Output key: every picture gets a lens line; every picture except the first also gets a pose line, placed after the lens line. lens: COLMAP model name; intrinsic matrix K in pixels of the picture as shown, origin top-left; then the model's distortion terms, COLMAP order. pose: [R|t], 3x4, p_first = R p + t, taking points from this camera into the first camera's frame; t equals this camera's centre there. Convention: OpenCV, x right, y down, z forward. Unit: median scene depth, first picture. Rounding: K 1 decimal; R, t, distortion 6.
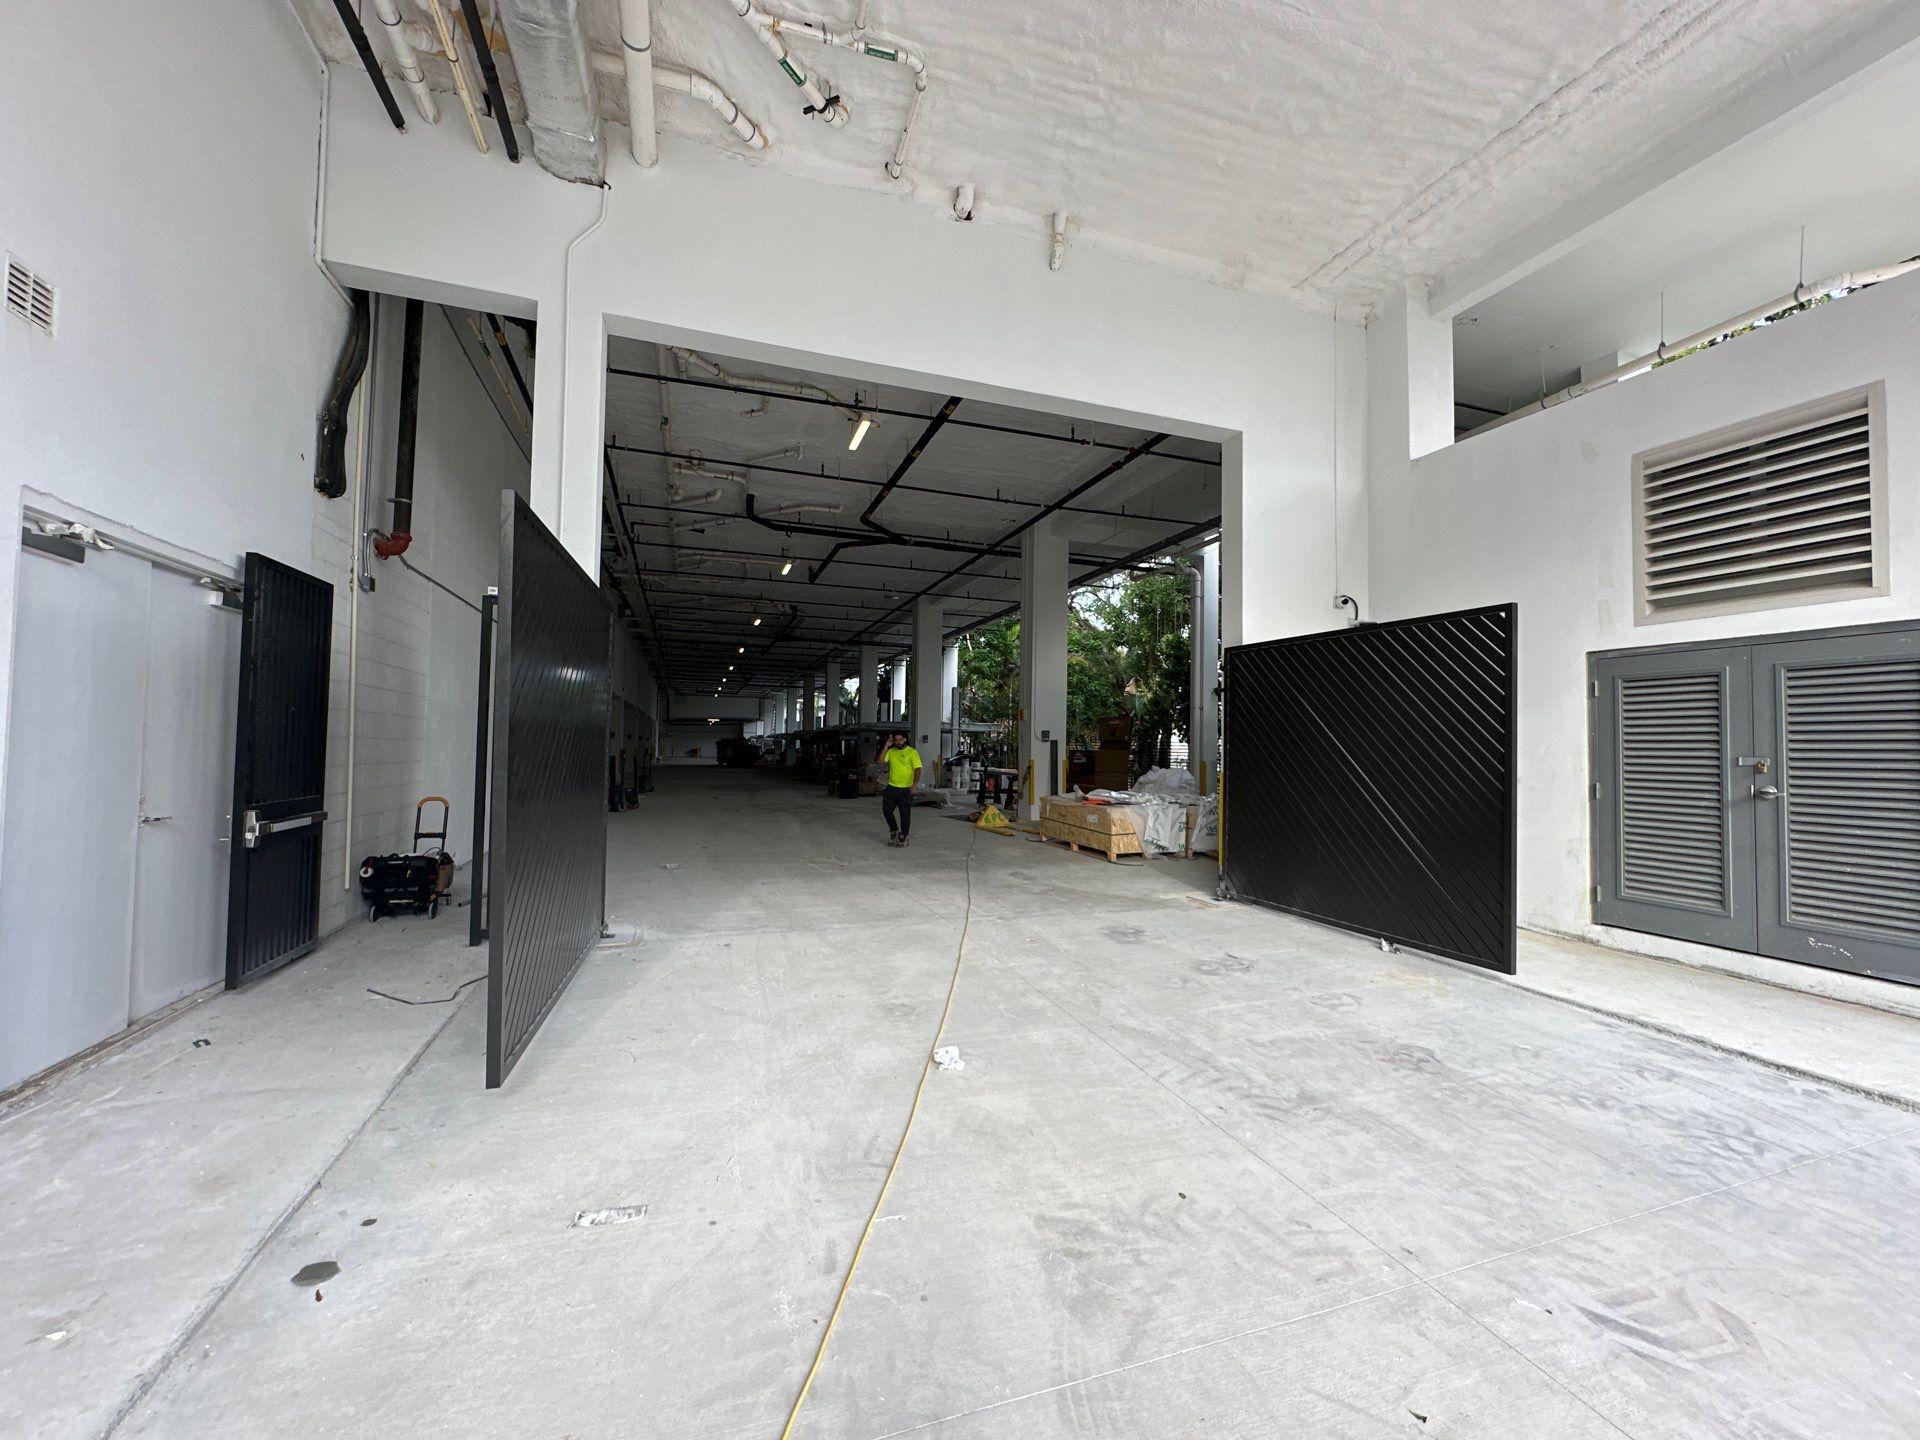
lens RADIAL K [[758.5, 0, 960.0], [0, 758.5, 720.0], [0, 0, 1]] dist [-0.002206, -0.000304]
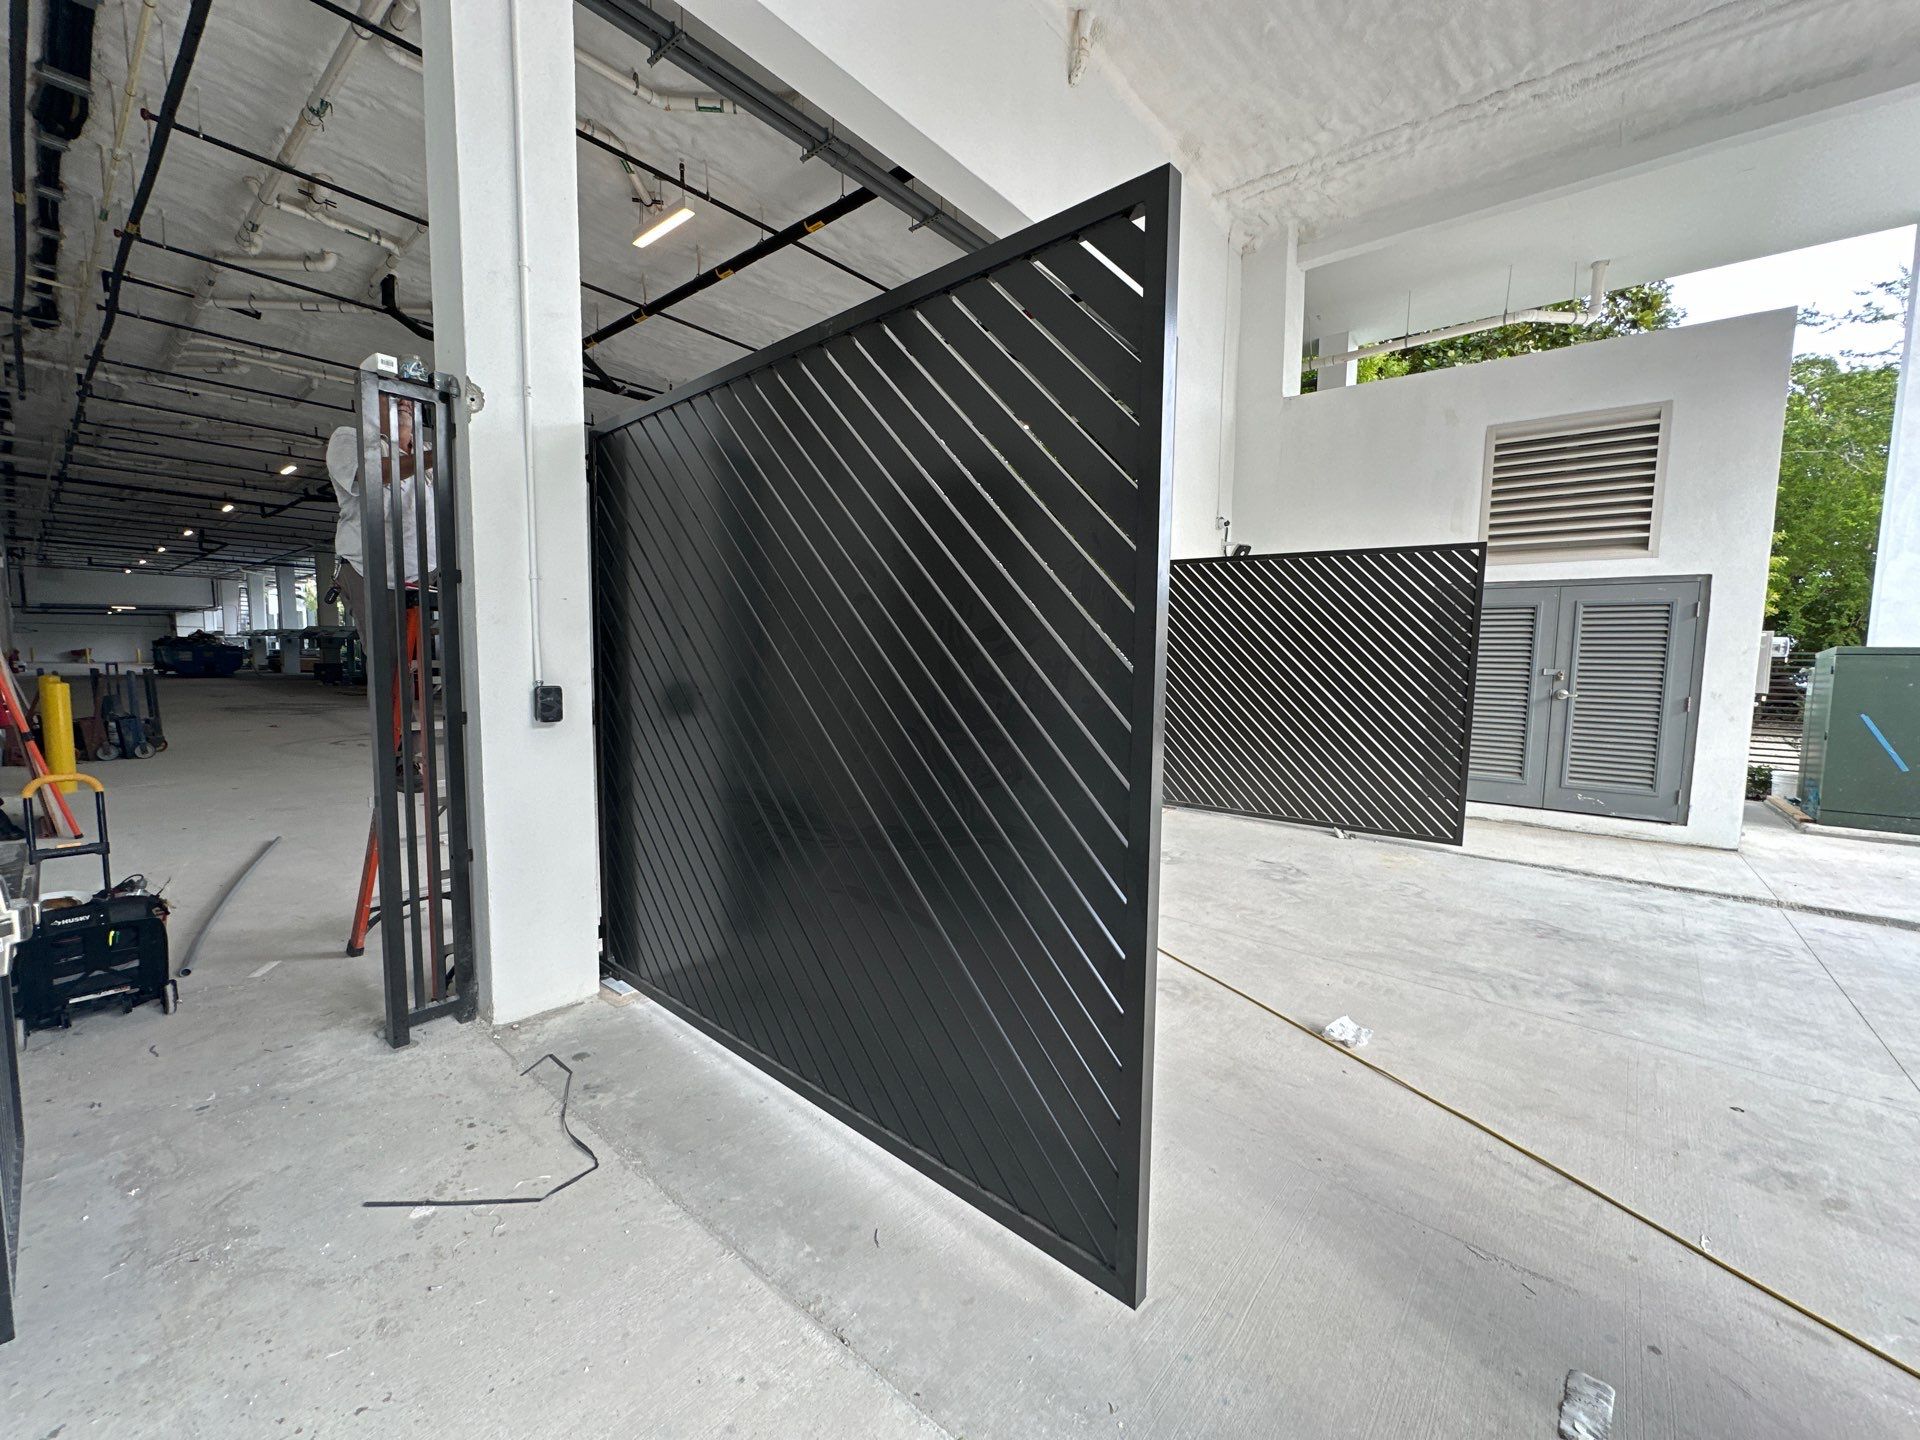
lens RADIAL K [[758.5, 0, 960.0], [0, 758.5, 720.0], [0, 0, 1]] dist [-0.002206, -0.000304]
pose [[0.855790, -0.047173, 0.515168, -0.624568], [-0.020744, 0.991904, 0.125286, -0.009558], [-0.516907, -0.117906, 0.847883, 0.399275]]
